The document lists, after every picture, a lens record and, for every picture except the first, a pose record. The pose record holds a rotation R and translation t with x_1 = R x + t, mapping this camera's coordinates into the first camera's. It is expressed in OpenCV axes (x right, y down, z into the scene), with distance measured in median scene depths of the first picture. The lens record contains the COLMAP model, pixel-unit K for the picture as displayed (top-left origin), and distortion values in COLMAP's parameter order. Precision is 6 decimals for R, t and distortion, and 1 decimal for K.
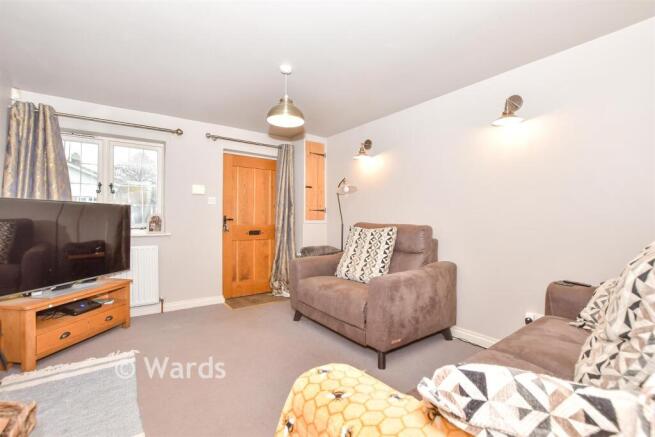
lens RADIAL K [[288.7, 0, 328.8], [0, 288.7, 220.8], [0, 0, 1]] dist [-0.025906, 0.000640]
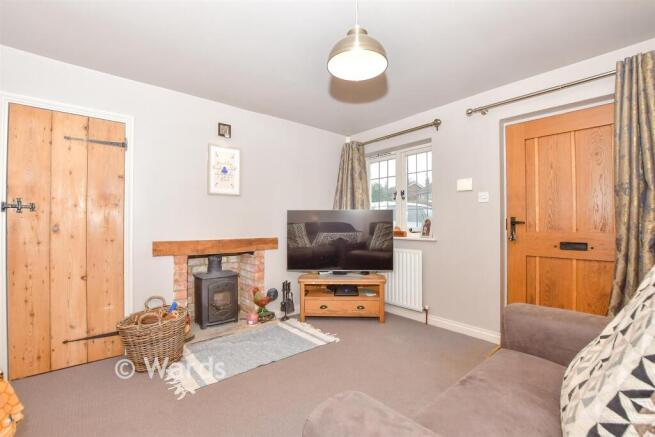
lens RADIAL K [[288.7, 0, 328.8], [0, 288.7, 220.8], [0, 0, 1]] dist [-0.025906, 0.000640]
pose [[0.067619, -0.010297, -0.997658, 0.352160], [0.000122, 0.999947, -0.010312, -0.002905], [0.997711, 0.000575, 0.067617, 0.673165]]
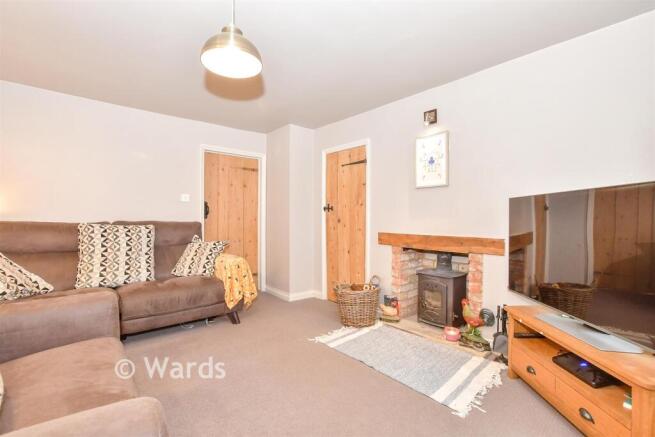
lens RADIAL K [[288.7, 0, 328.8], [0, 288.7, 220.8], [0, 0, 1]] dist [-0.025906, 0.000640]
pose [[-0.996657, -0.002140, -0.081667, -0.234528], [-0.003298, 0.999896, 0.014041, -0.006914], [0.081628, 0.014263, -0.996561, 1.244853]]
